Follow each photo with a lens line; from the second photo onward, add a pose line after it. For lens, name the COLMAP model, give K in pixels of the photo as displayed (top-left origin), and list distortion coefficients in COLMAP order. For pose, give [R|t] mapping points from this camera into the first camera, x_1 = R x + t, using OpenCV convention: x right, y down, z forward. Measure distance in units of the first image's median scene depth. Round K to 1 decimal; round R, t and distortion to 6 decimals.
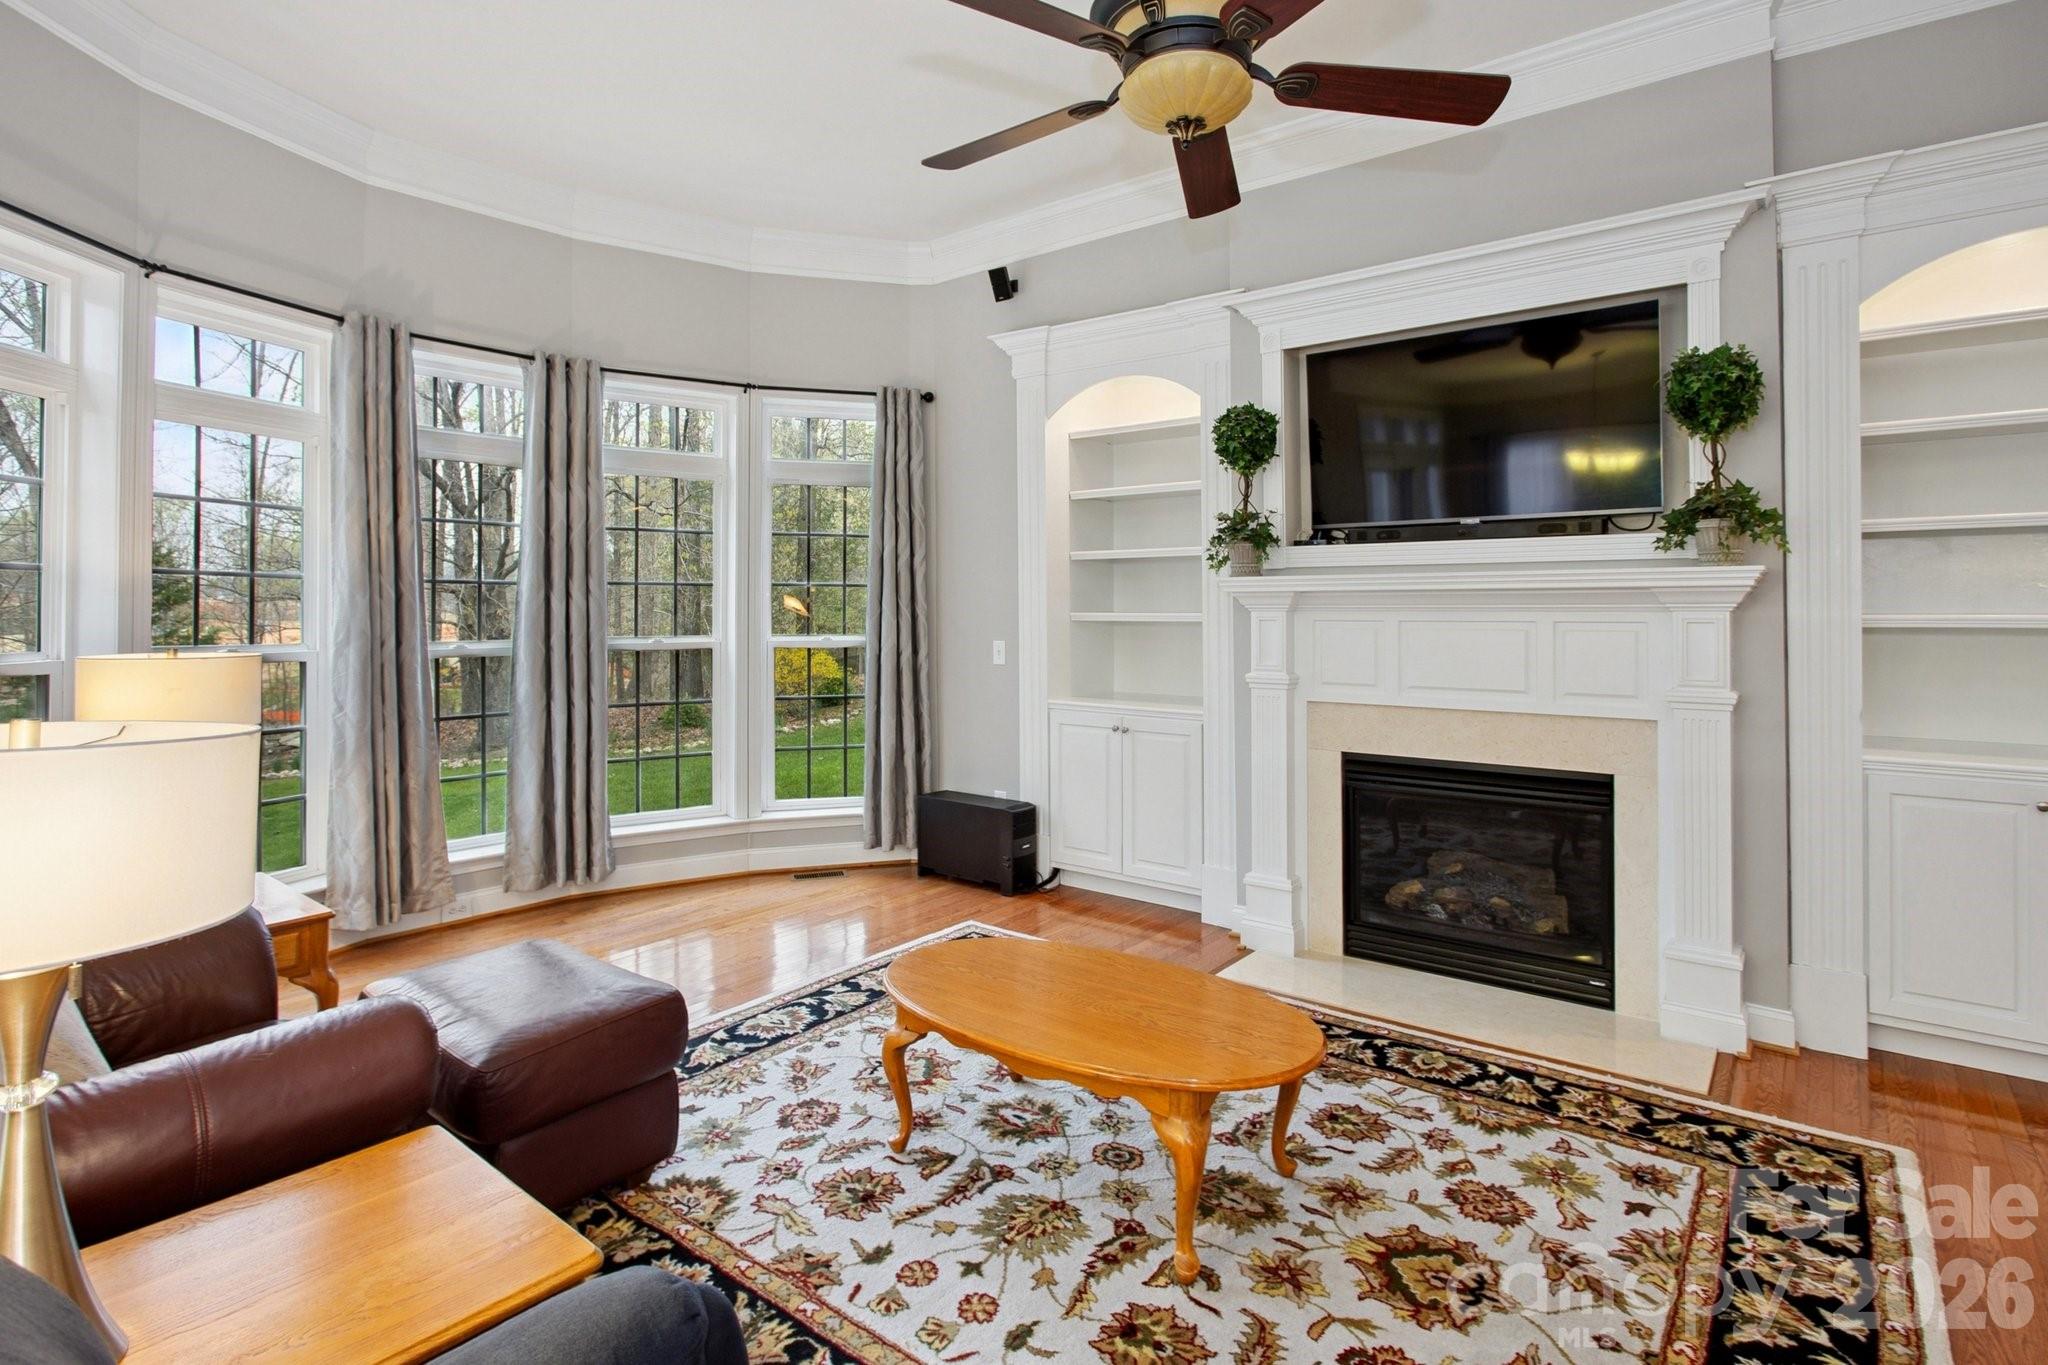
lens RADIAL K [[1023.7, 0, 1028.6], [0, 1023.7, 591.5], [0, 0, 1]] dist [-0.003248, 0.000269]
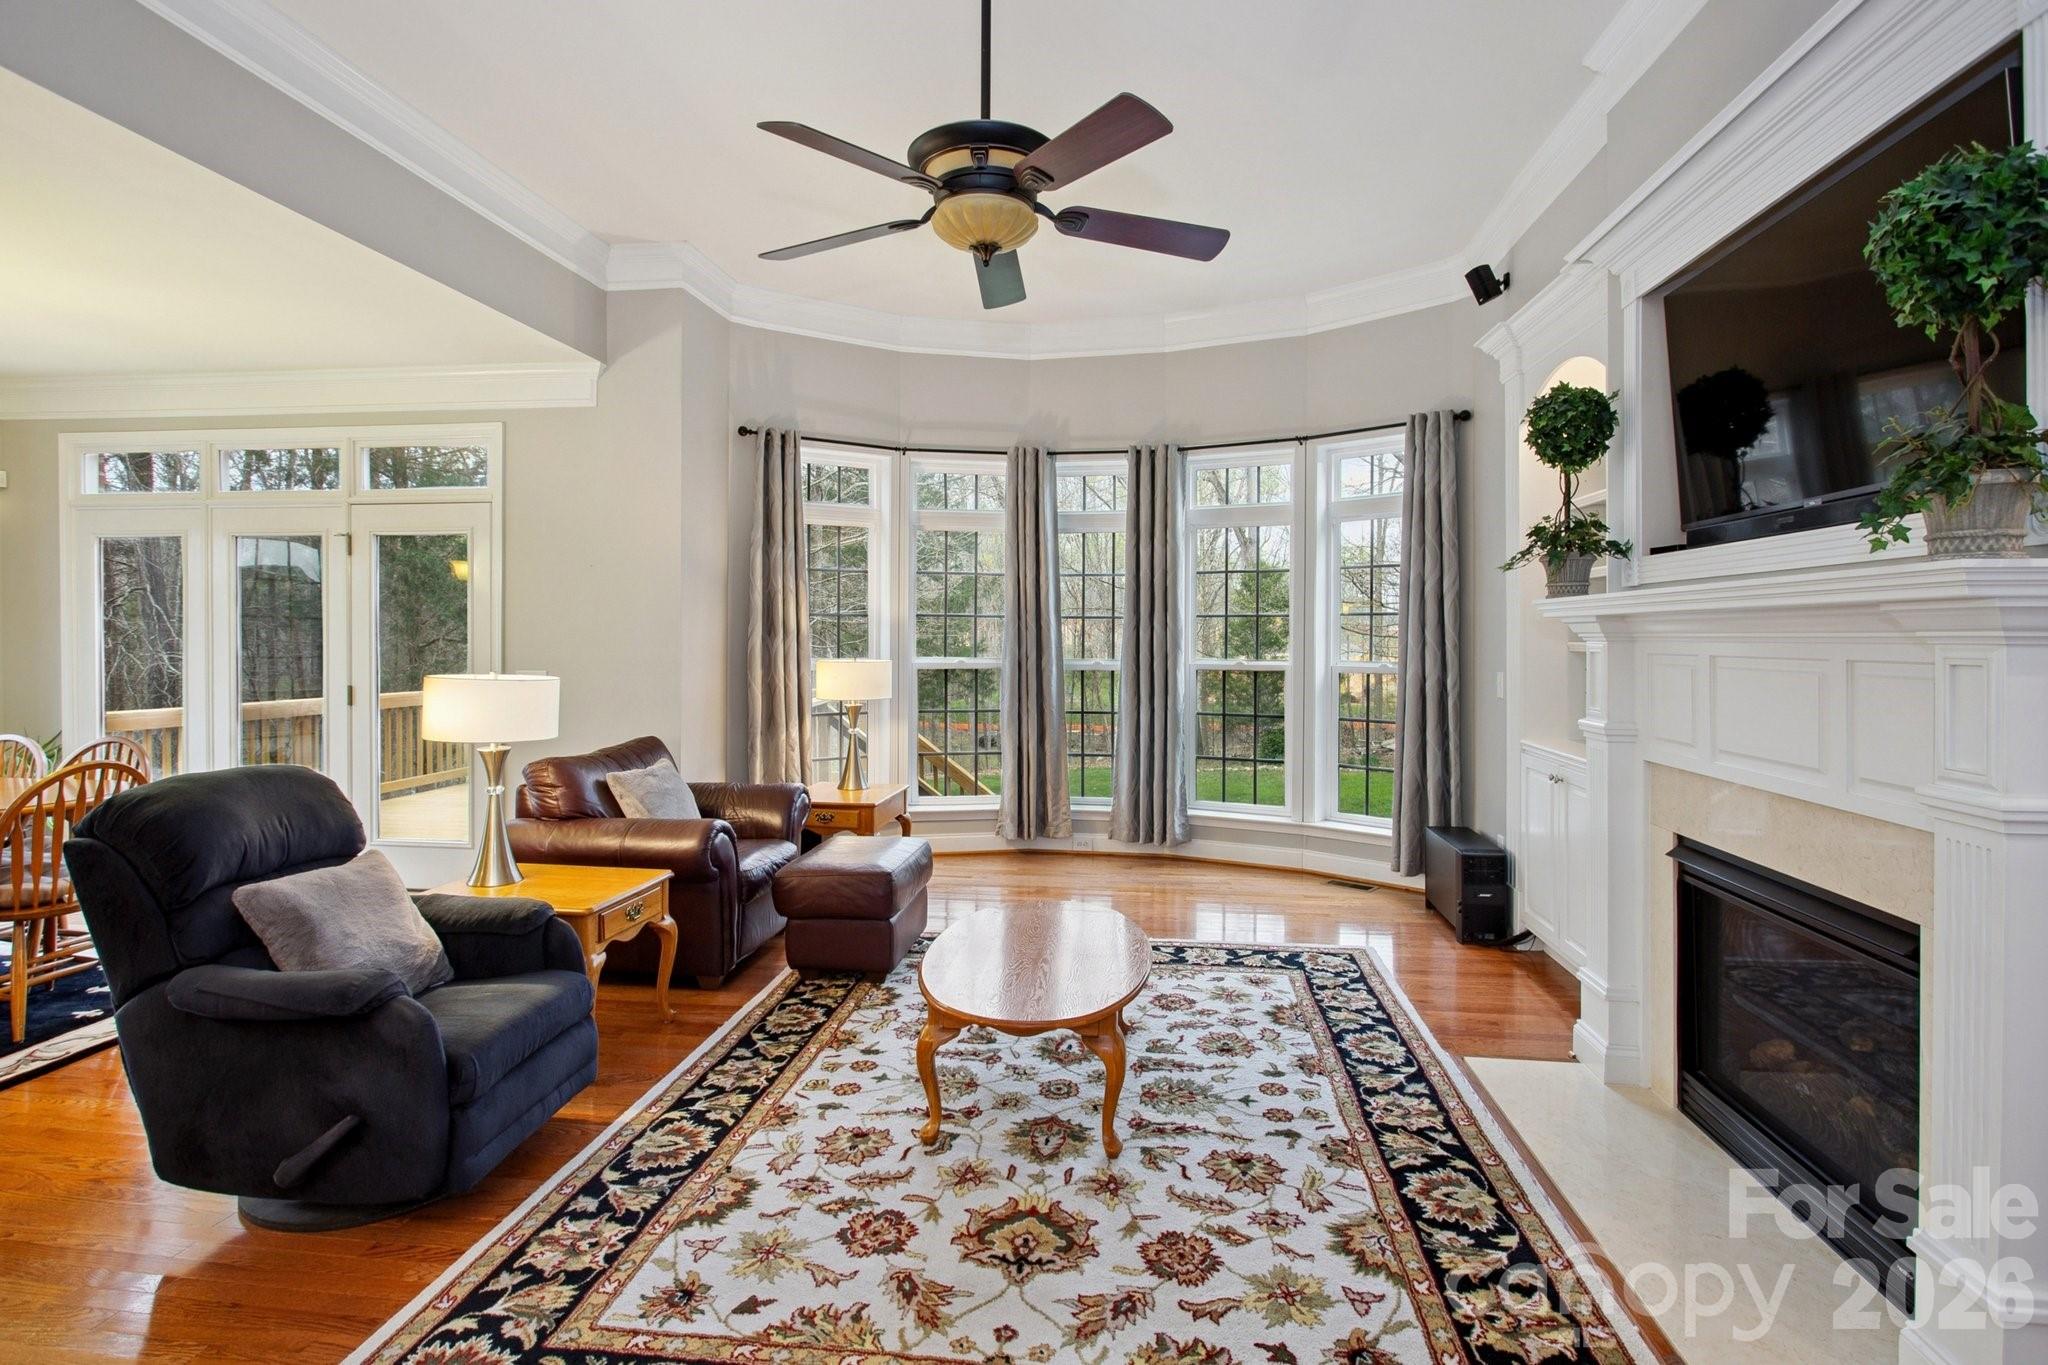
lens RADIAL K [[1005.4, 0, 1027.7], [0, 1005.4, 629.5], [0, 0, 1]] dist [-0.001386, -0.000162]
pose [[0.504418, -0.004354, -0.863449, 0.689843], [0.012691, 0.999917, 0.002372, 0.003092], [0.863366, -0.012155, 0.504431, 0.235707]]
